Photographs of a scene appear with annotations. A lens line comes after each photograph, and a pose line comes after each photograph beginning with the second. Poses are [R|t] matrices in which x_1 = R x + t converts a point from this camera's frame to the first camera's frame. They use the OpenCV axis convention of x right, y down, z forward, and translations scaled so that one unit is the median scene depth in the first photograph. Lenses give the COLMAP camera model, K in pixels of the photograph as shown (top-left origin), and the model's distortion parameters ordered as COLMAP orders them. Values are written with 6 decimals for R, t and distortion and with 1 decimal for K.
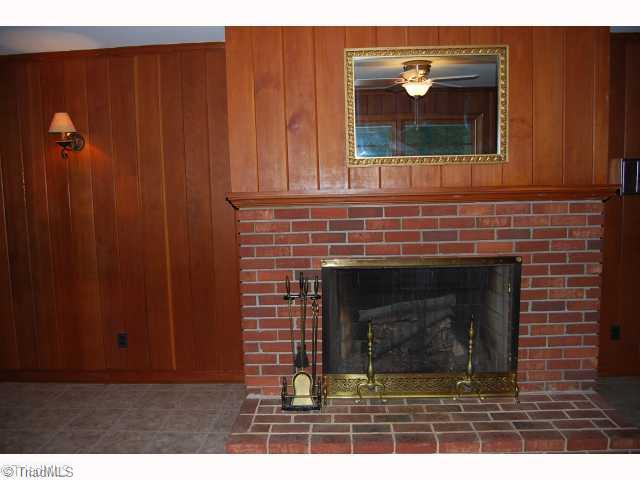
lens RADIAL K [[505.8, 0, 320.9], [0, 505.8, 229.4], [0, 0, 1]] dist [-0.088543, 0.003690]
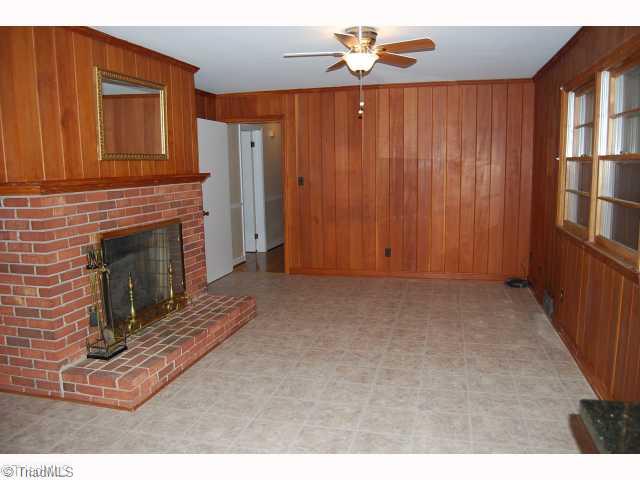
lens RADIAL K [[505.8, 0, 320.9], [0, 505.8, 229.4], [0, 0, 1]] dist [-0.088543, 0.003690]
pose [[0.210662, -0.101908, 0.972233, -1.079190], [0.104450, 0.991204, 0.081265, 0.006266], [-0.971963, 0.084430, 0.219453, 0.205350]]
